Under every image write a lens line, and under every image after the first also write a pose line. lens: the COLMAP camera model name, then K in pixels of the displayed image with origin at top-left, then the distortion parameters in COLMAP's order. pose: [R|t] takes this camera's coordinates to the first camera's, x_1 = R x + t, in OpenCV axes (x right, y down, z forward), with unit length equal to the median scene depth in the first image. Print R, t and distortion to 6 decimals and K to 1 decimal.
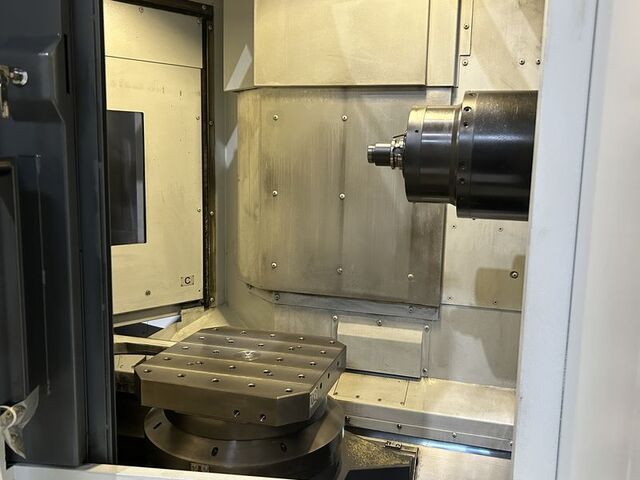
lens RADIAL K [[601.1, 0, 320.2], [0, 601.1, 236.5], [0, 0, 1]] dist [0.030882, 0.000000]
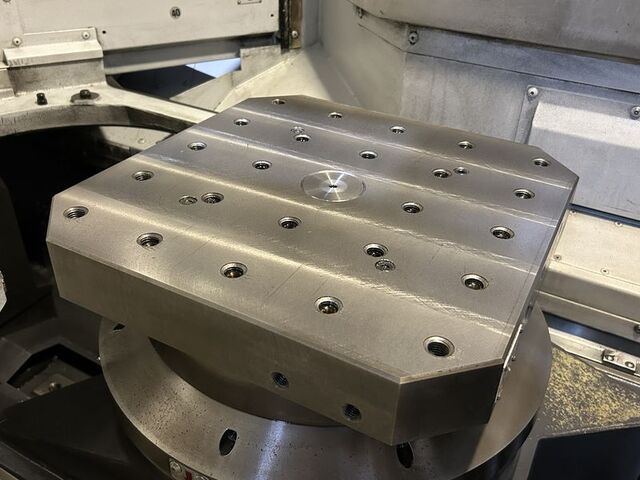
lens RADIAL K [[601.1, 0, 339.6], [0, 601.1, 232.5], [0, 0, 1]] dist [0.030882, 0.000000]
pose [[0.983741, 0.113570, -0.139123, -0.044814], [-0.047321, 0.911203, 0.409232, 0.048264], [0.173245, -0.395995, 0.901762, 0.496189]]
